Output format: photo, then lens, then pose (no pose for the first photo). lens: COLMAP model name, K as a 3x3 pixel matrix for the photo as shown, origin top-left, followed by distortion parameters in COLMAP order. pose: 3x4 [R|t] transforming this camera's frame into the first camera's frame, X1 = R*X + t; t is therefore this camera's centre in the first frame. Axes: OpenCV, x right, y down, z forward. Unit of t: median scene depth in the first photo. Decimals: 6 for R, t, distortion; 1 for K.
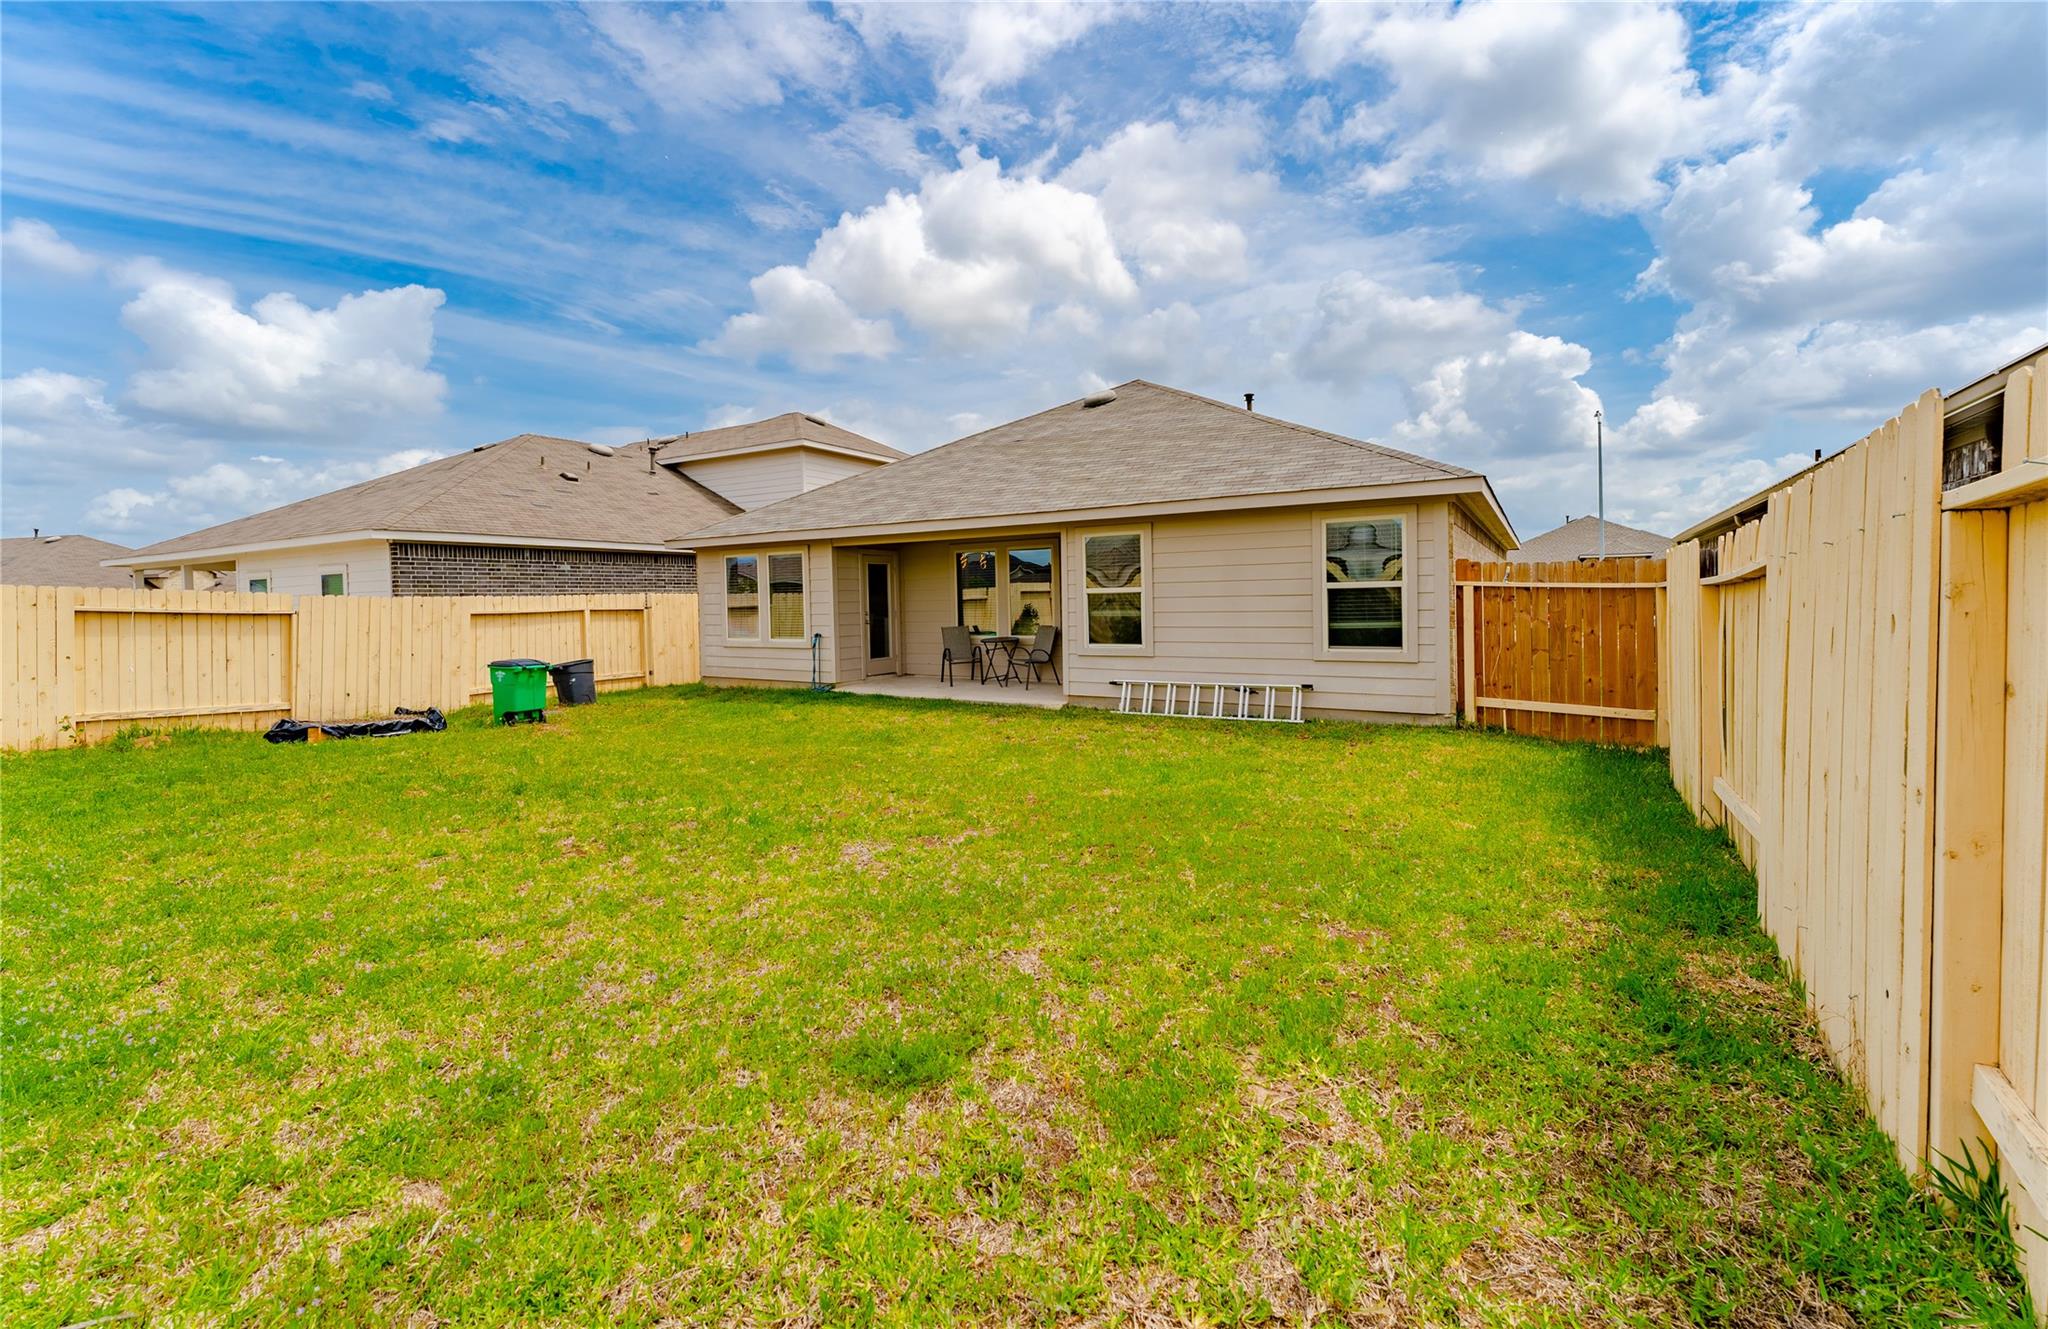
lens RADIAL K [[886.2, 0, 1007.6], [0, 886.2, 640.3], [0, 0, 1]] dist [0.000040, 0.000030]
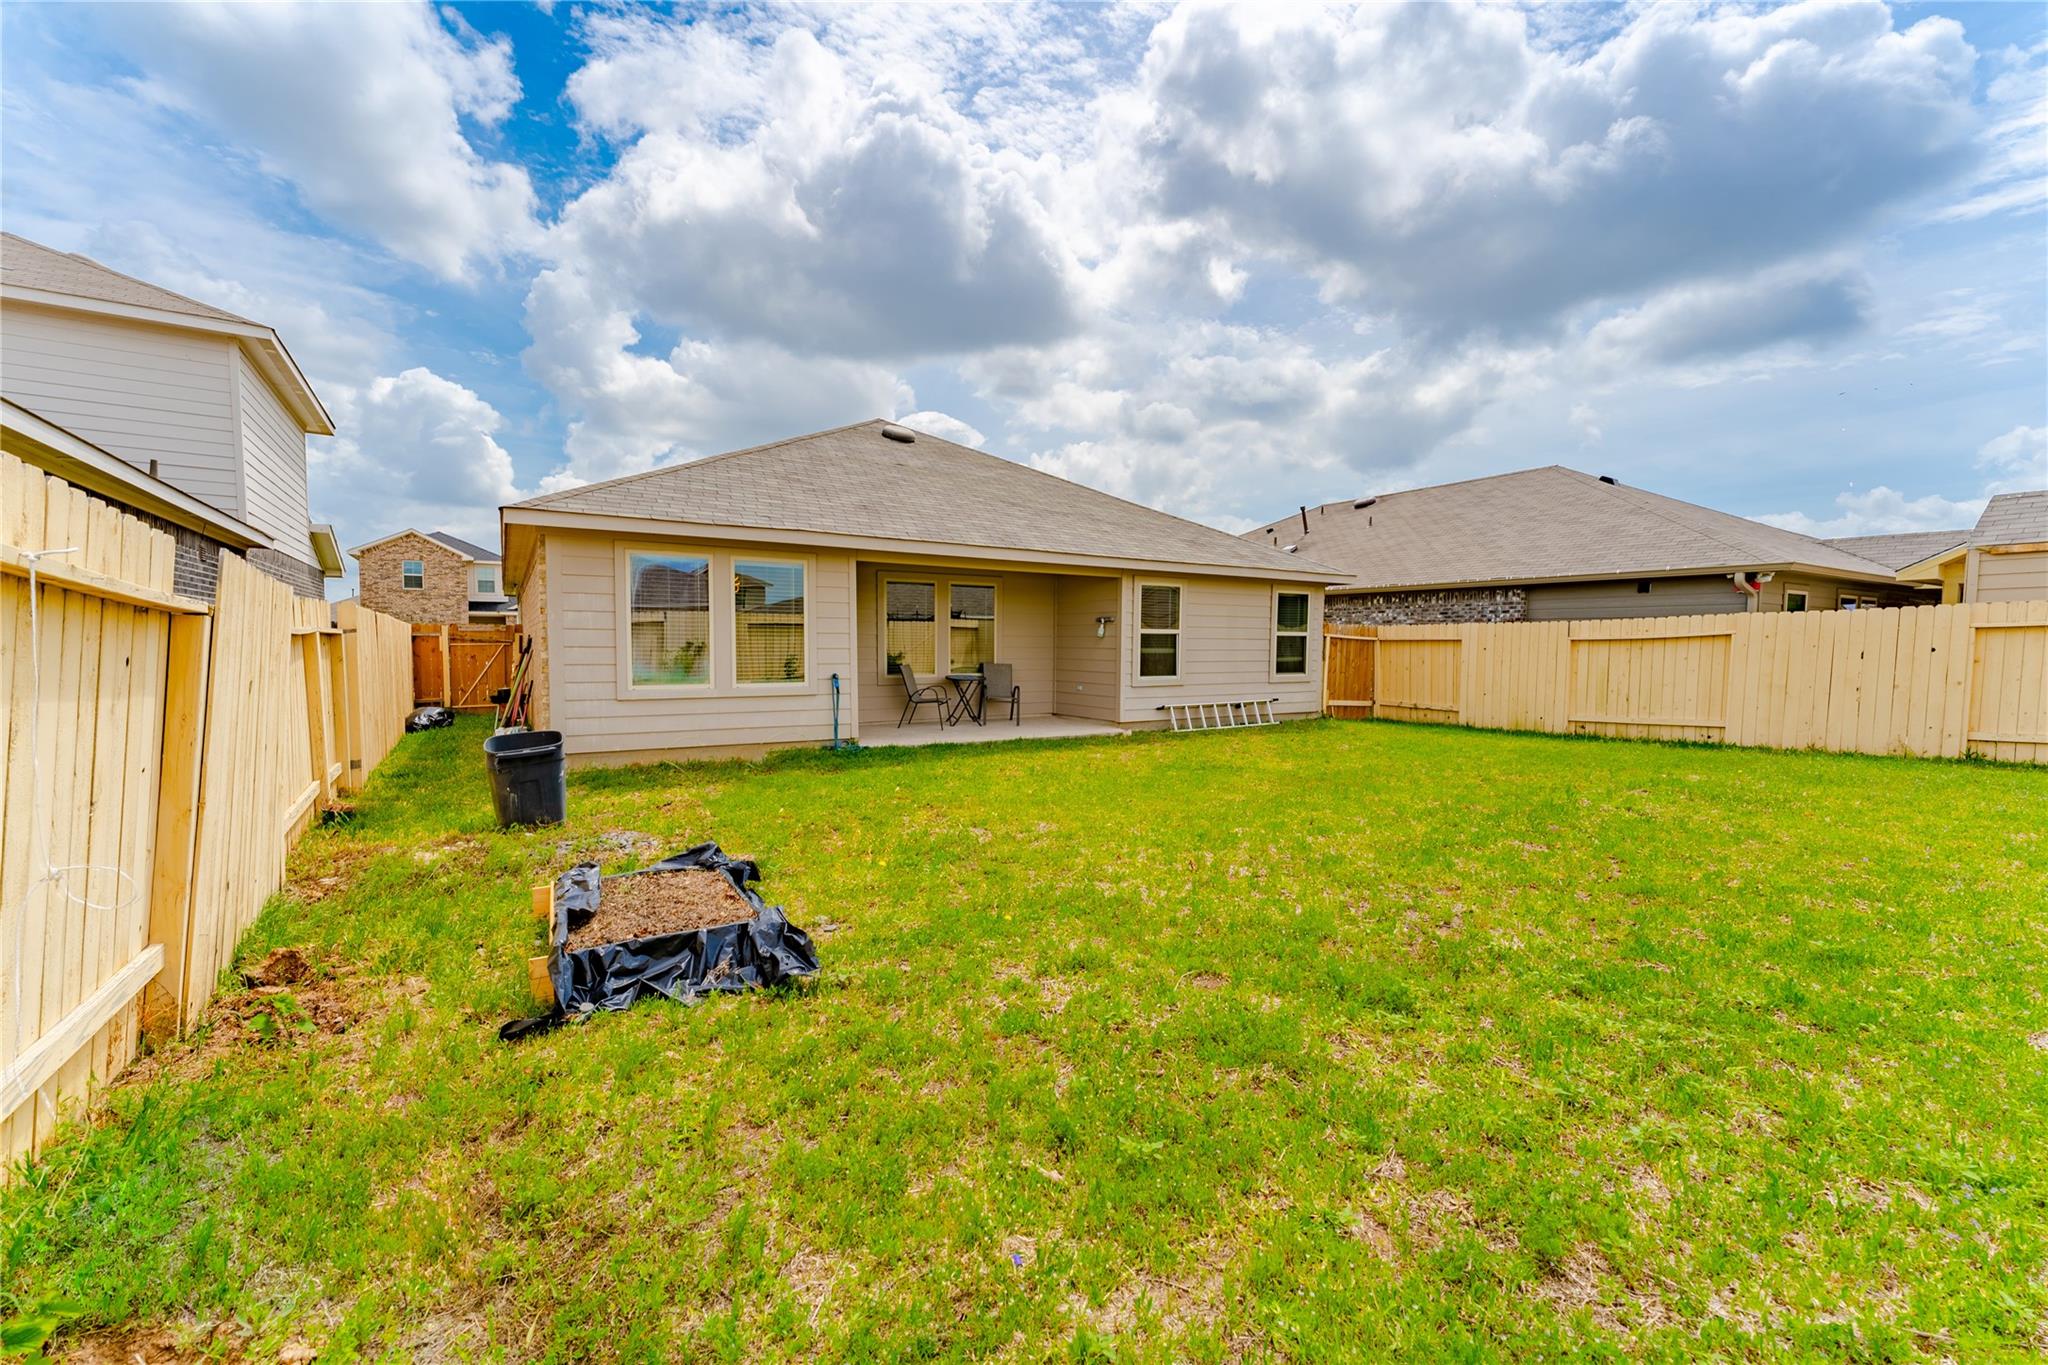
lens RADIAL K [[828.1, 0, 1024.0], [0, 828.1, 682.5], [0, 0, 1]] dist [-0.000928, -0.000027]
pose [[0.412528, -0.024809, 0.910607, -0.869919], [0.025385, 0.999554, 0.015733, -0.008120], [-0.910591, 0.016625, 0.412974, 0.622875]]
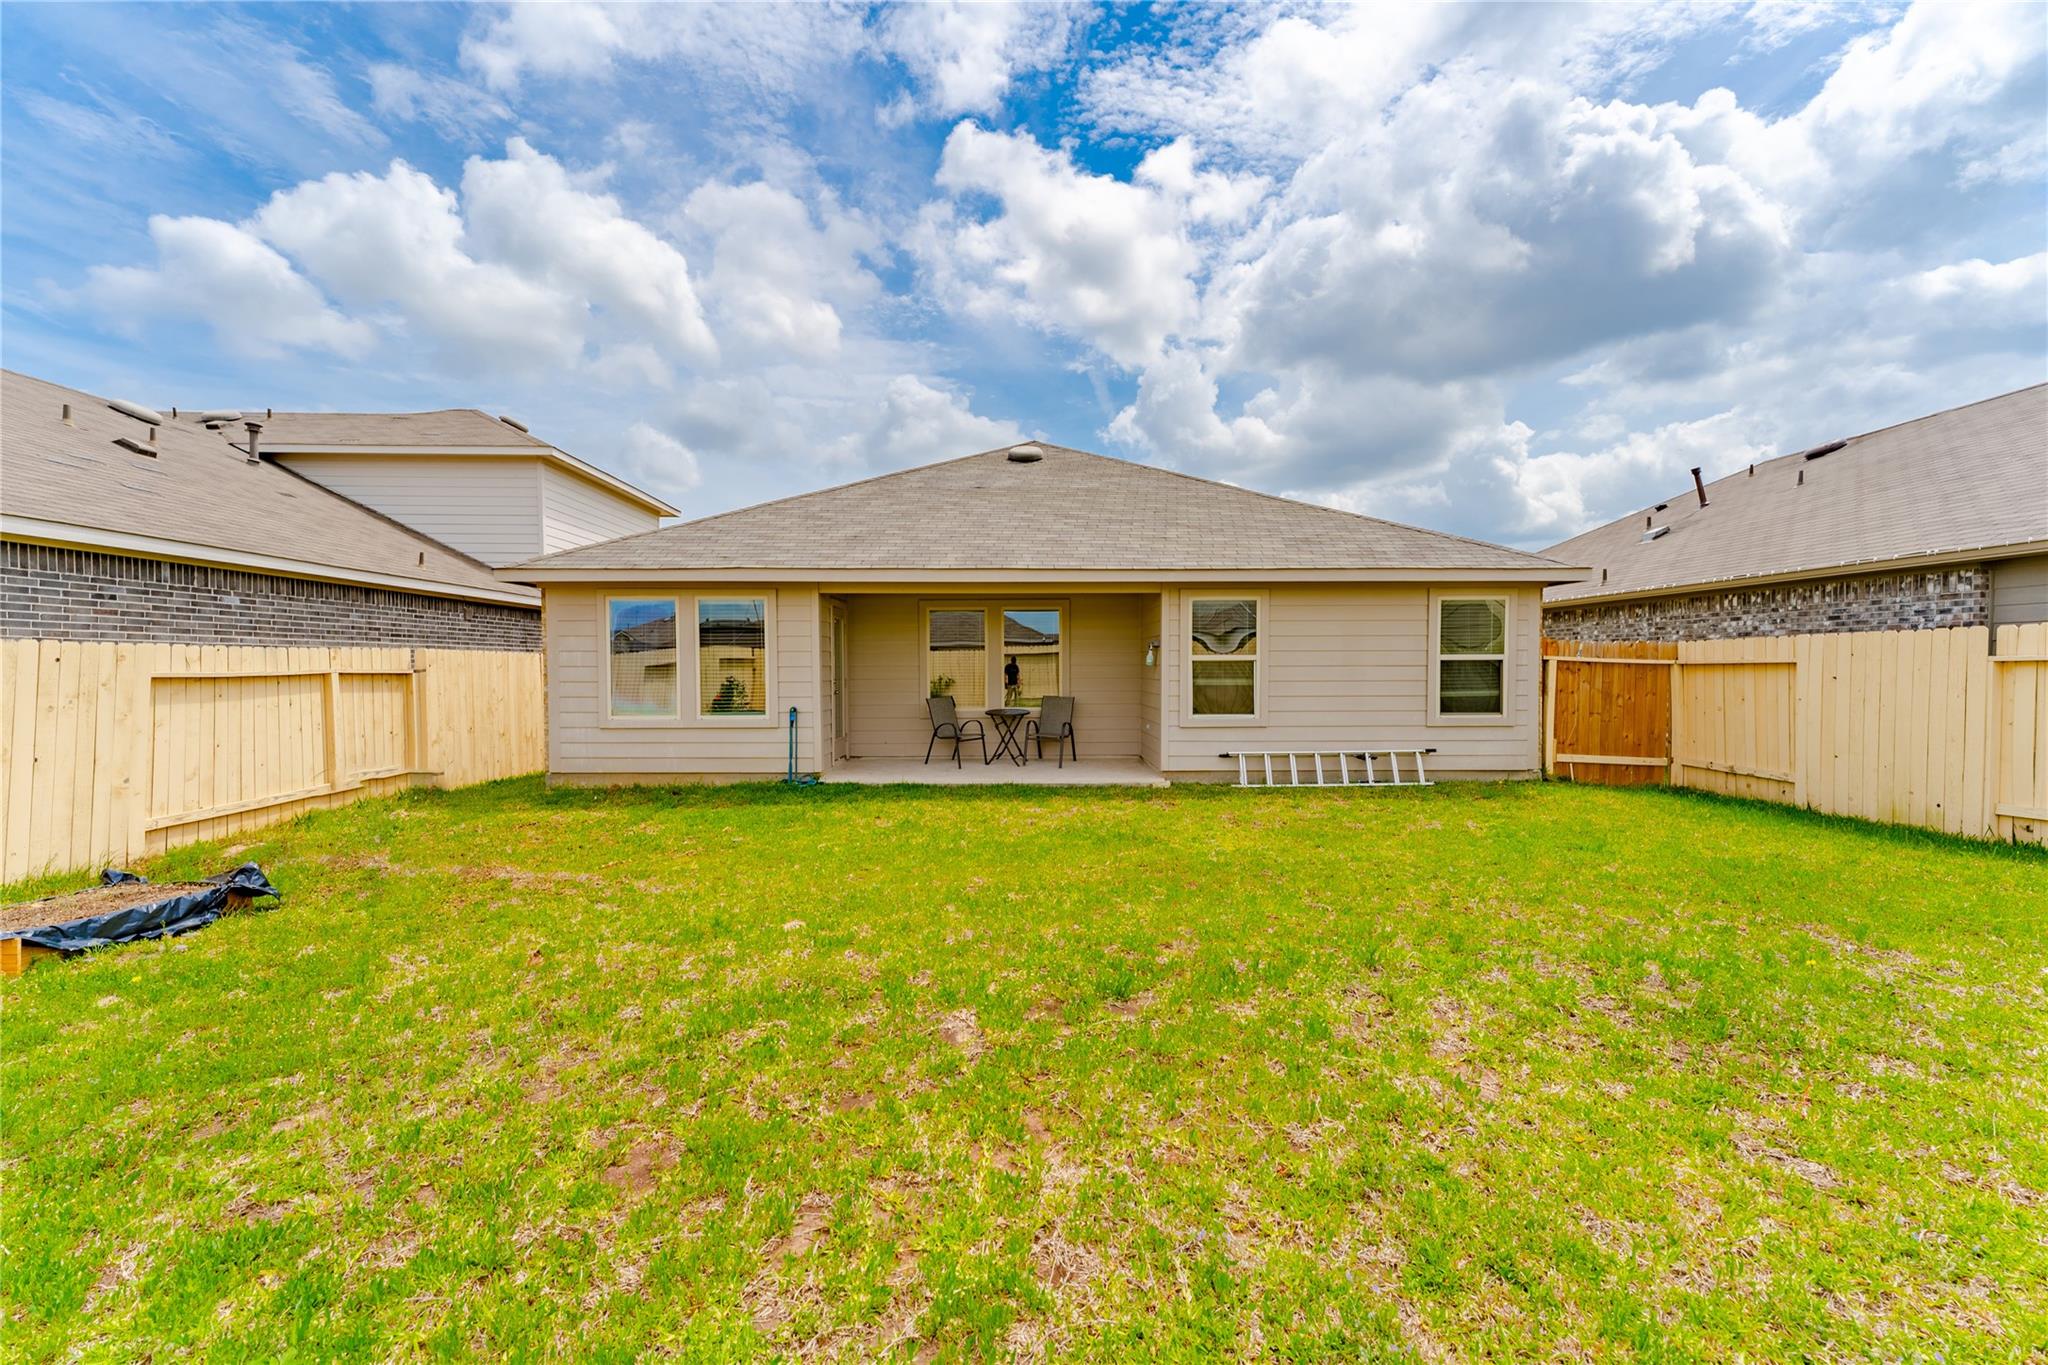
lens RADIAL K [[844.9, 0, 1024.0], [0, 844.9, 682.5], [0, 0, 1]] dist [0.006985, 0.000181]
pose [[0.830929, 0.004541, 0.556359, -0.499171], [0.013714, 0.999496, -0.028640, -0.006046], [-0.556209, 0.031428, 0.830448, 0.323319]]
